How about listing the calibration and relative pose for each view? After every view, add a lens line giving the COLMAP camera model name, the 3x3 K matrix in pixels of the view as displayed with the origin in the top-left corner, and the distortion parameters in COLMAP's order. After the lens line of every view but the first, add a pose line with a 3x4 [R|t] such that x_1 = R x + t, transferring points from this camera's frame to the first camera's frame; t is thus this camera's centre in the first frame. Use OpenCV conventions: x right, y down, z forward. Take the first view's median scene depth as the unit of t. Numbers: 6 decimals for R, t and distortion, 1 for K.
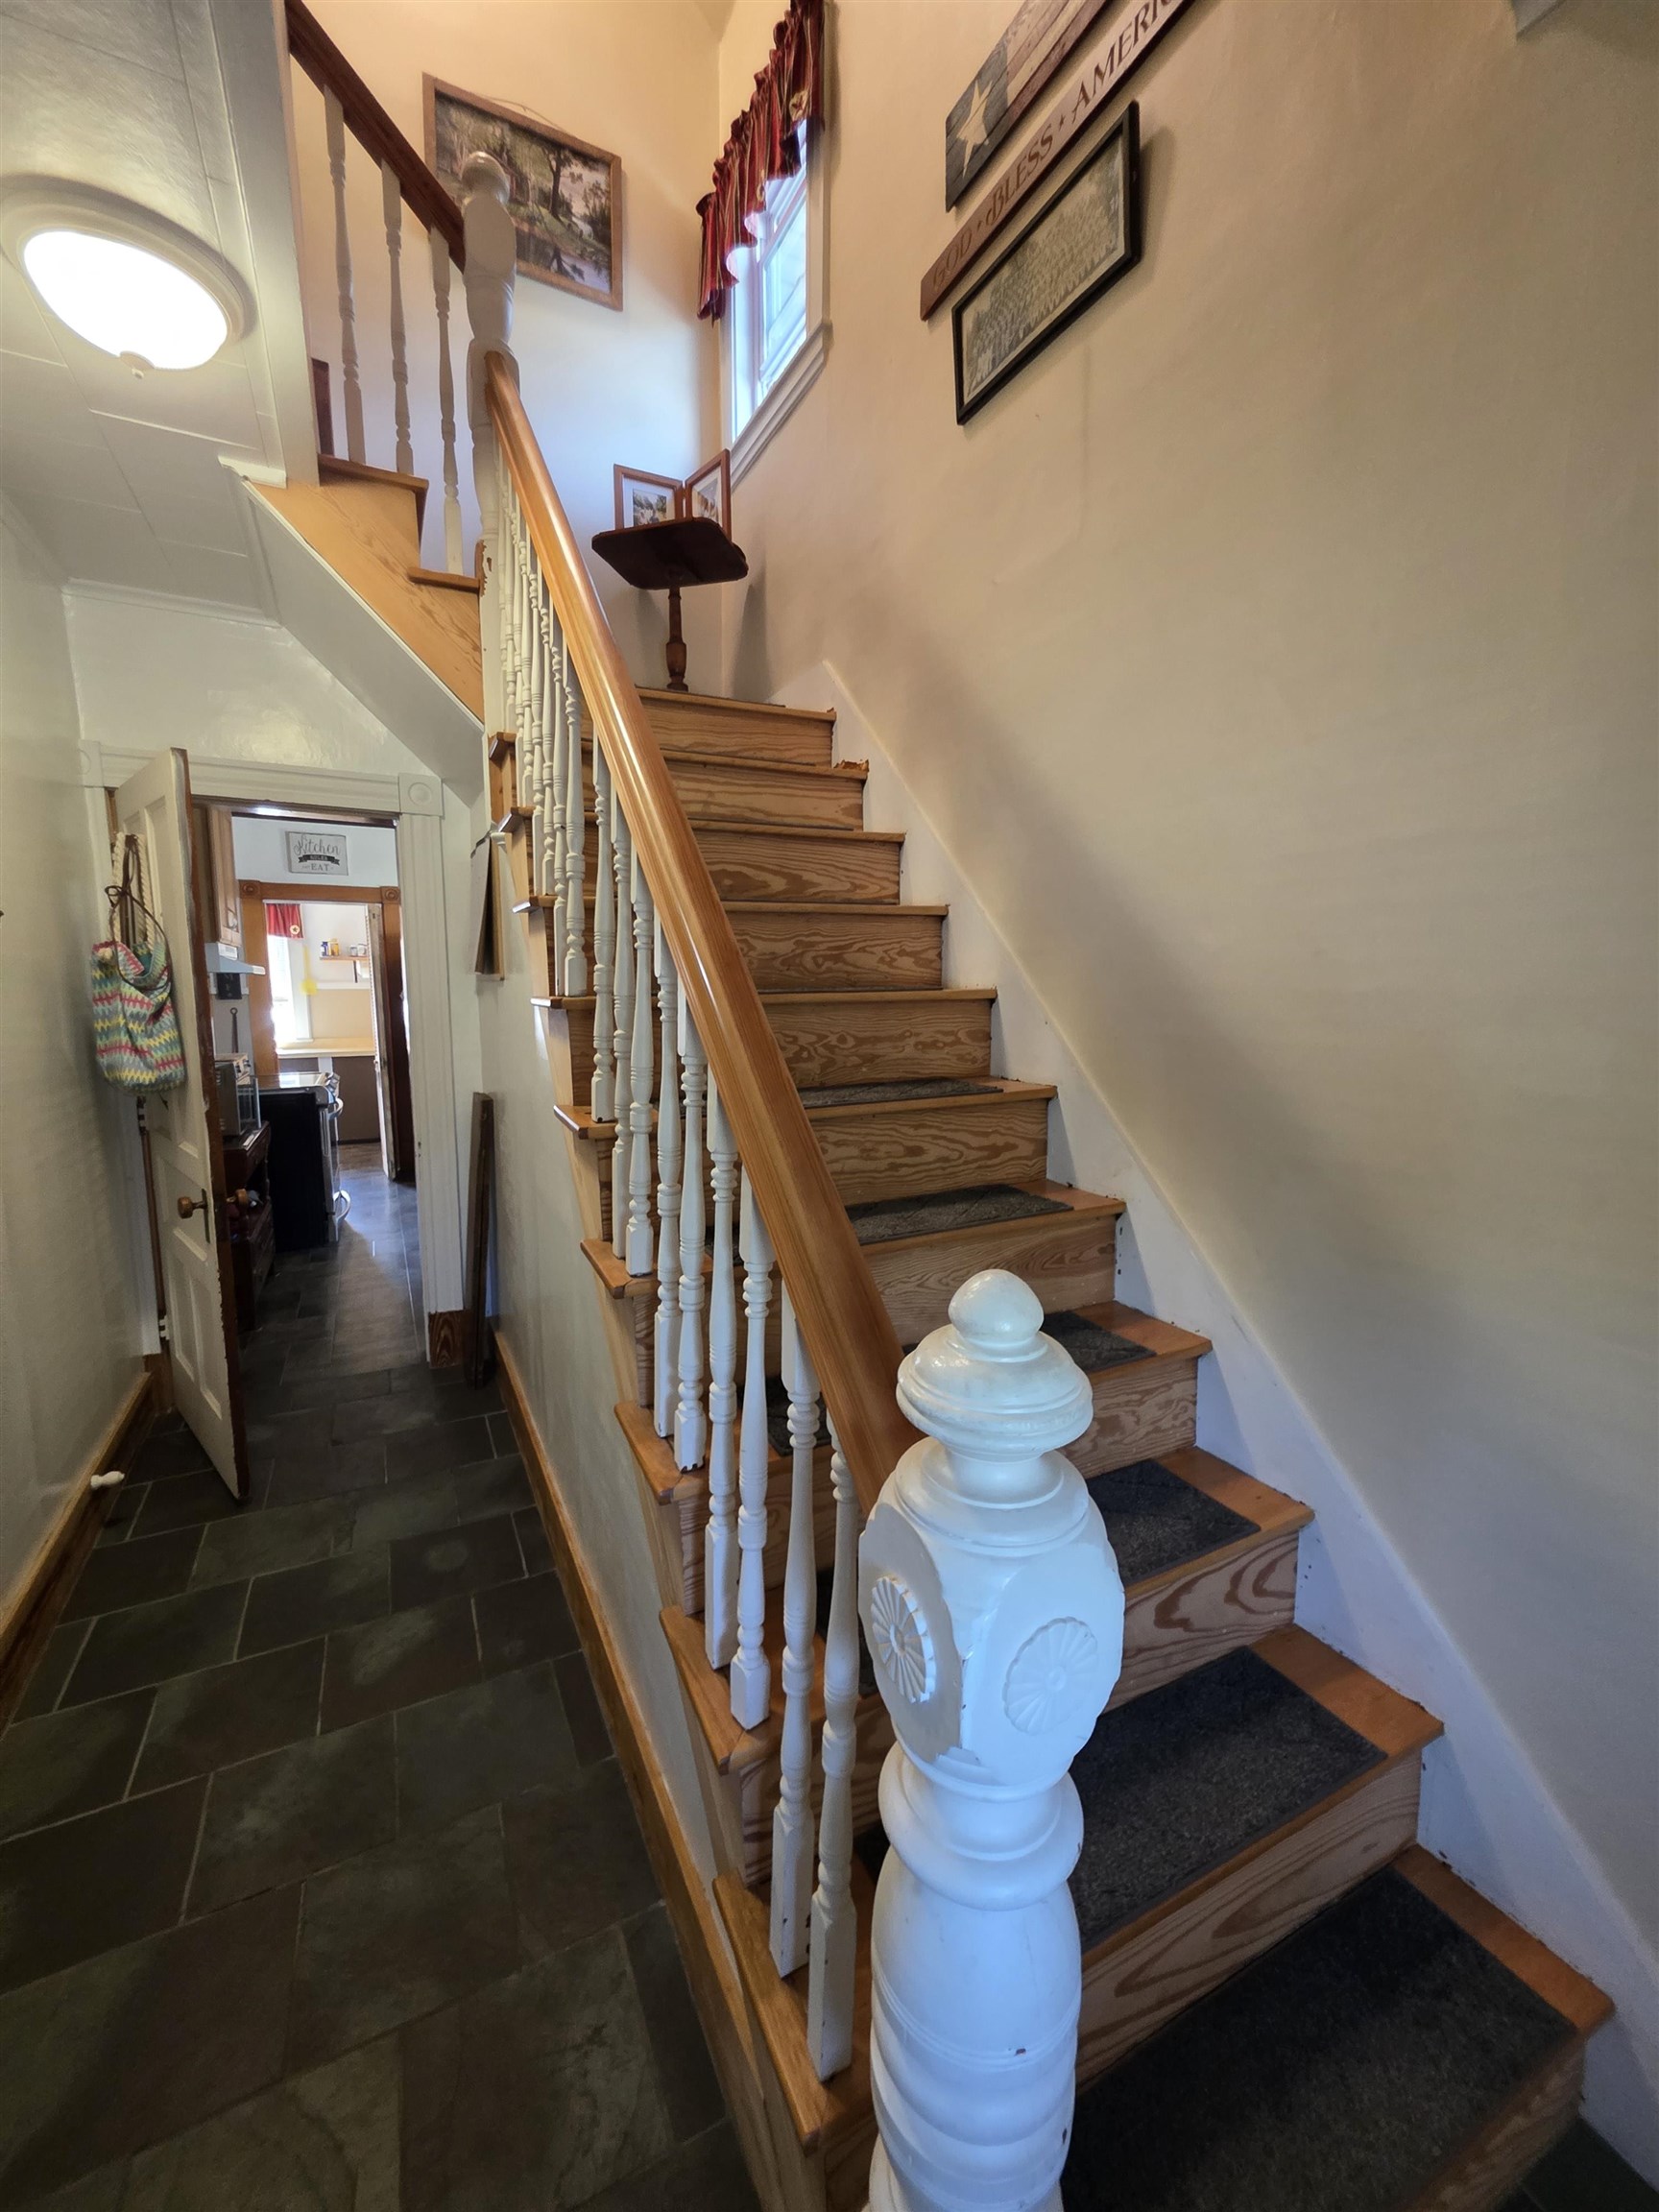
lens RADIAL K [[888.2, 0, 829.3], [0, 888.2, 1097.6], [0, 0, 1]] dist [0.003335, -0.000139]
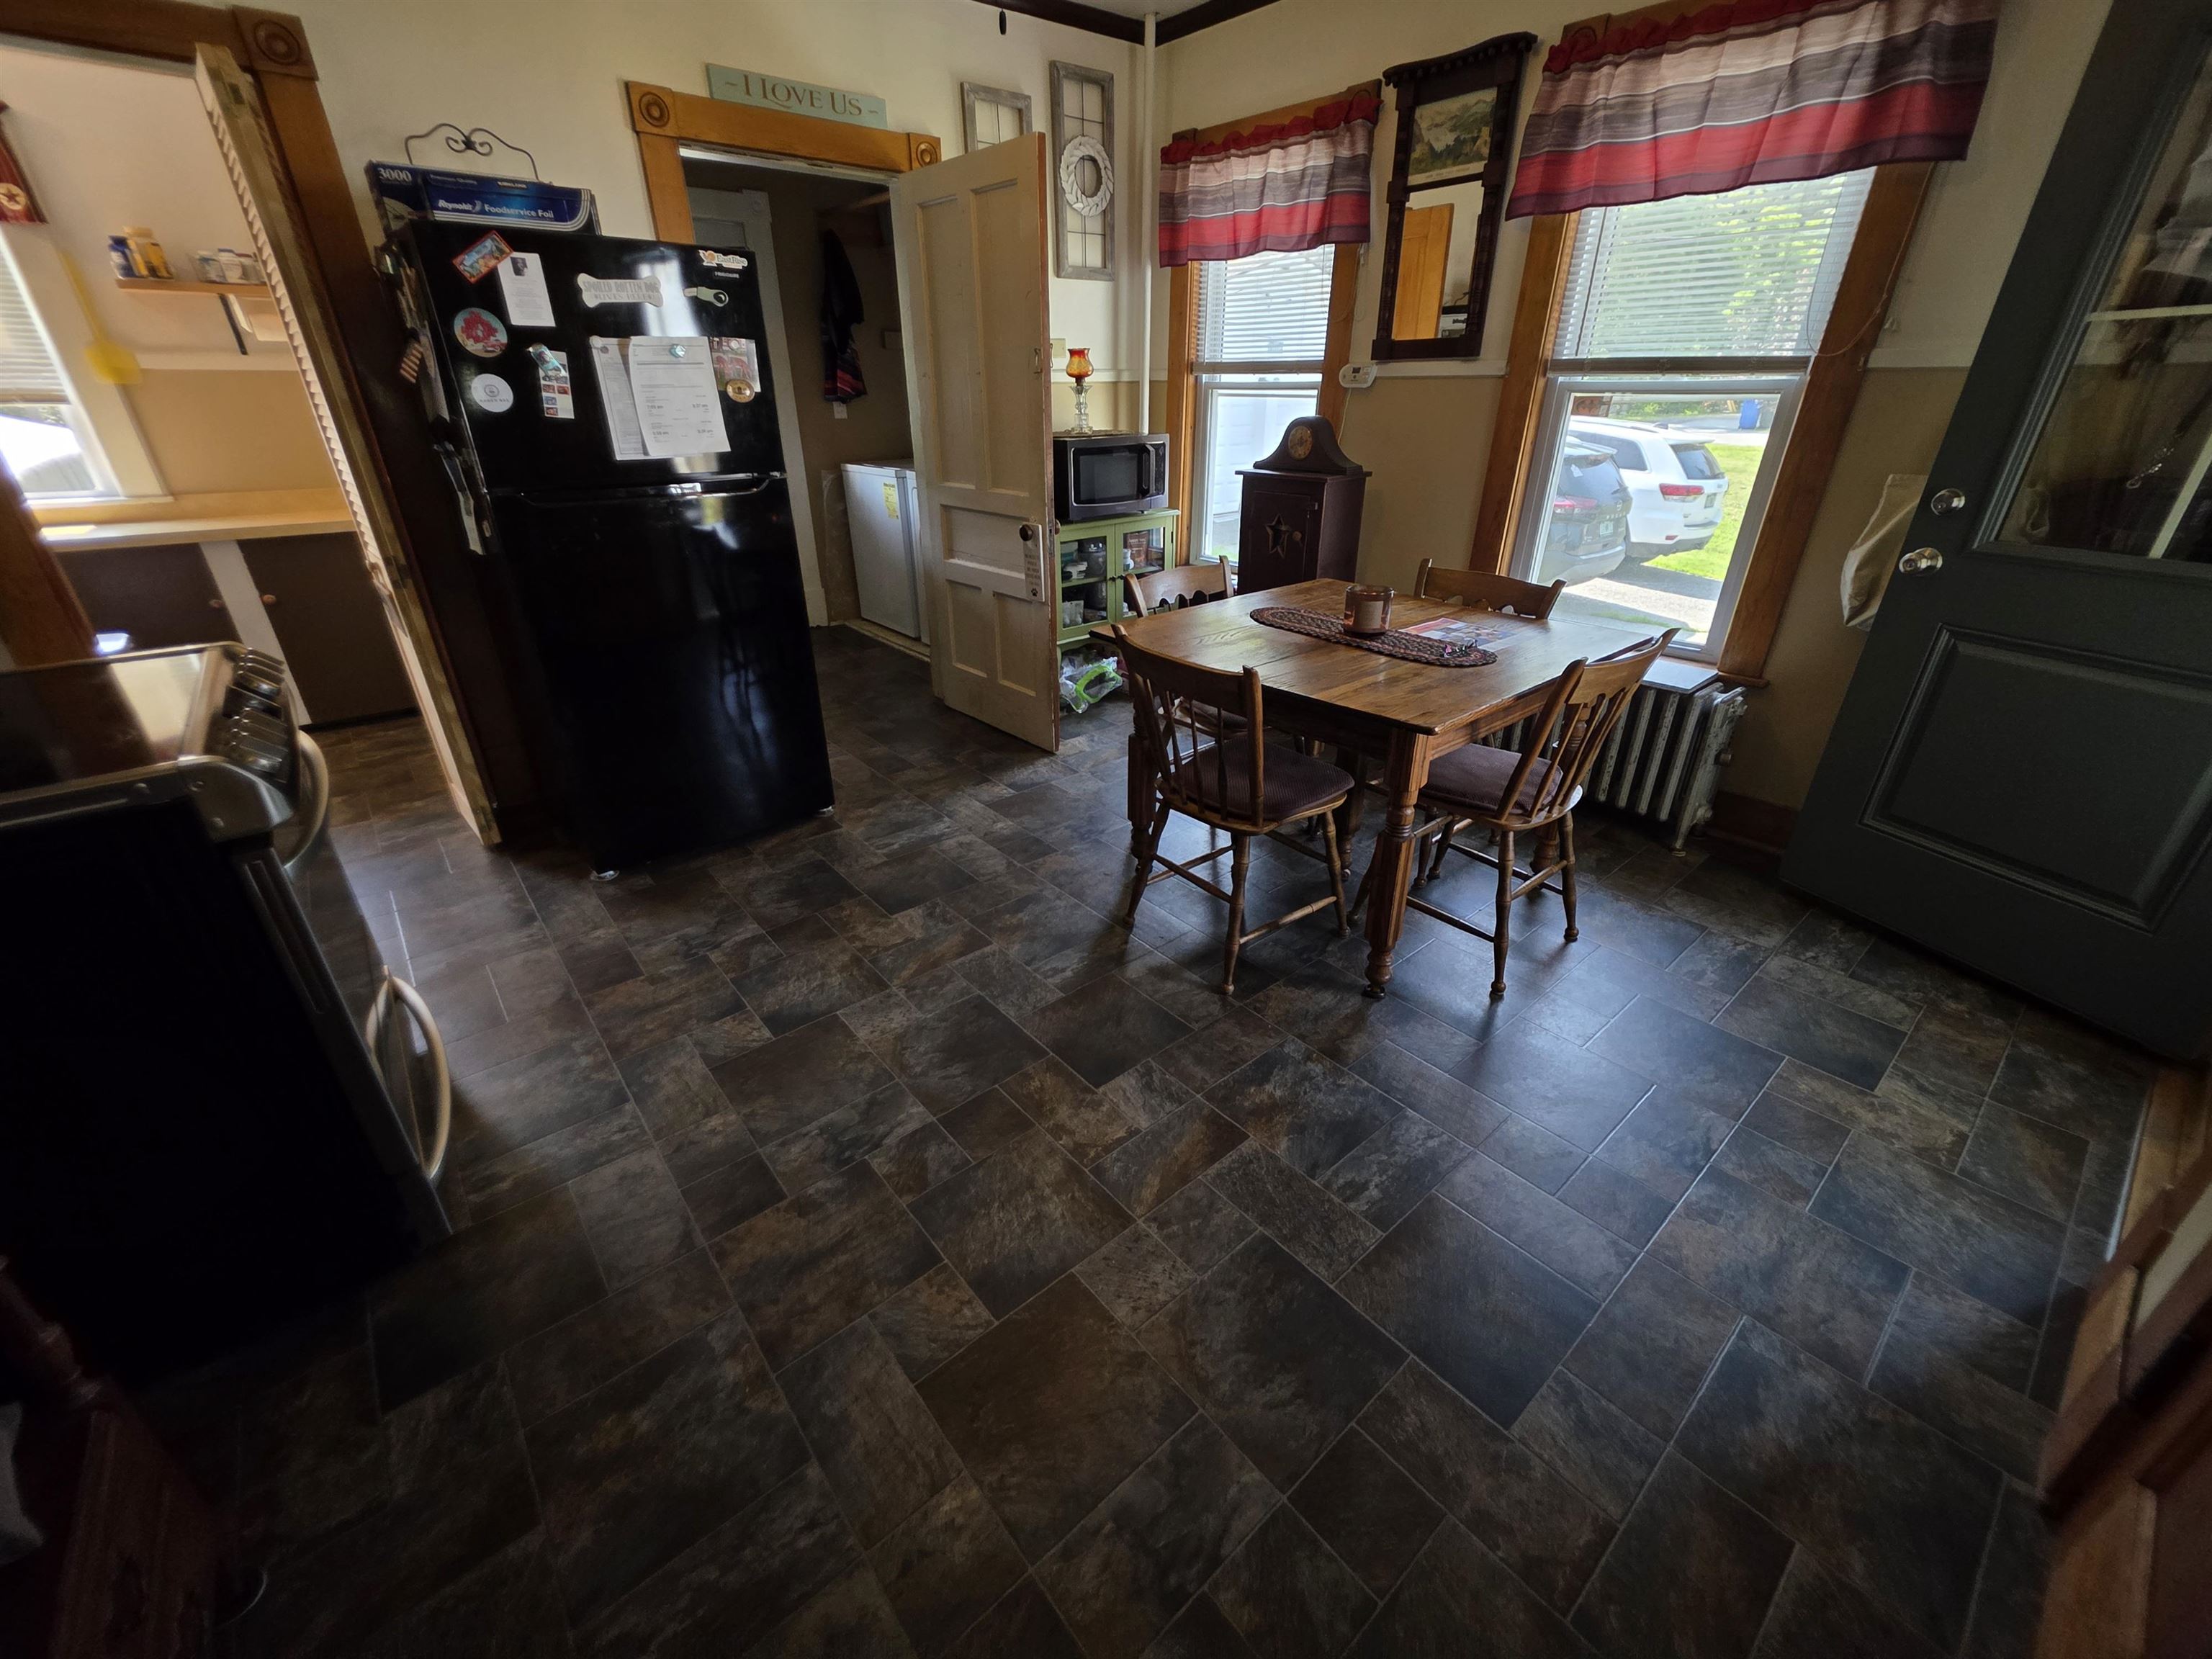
lens RADIAL K [[888.2, 0, 1088.9], [0, 888.2, 833.0], [0, 0, 1]] dist [0.003335, -0.000139]
pose [[0.975878, -0.095216, 0.196457, -0.243664], [0.027660, 0.946552, 0.321363, -0.037450], [-0.216556, -0.308177, 0.926353, 0.447754]]
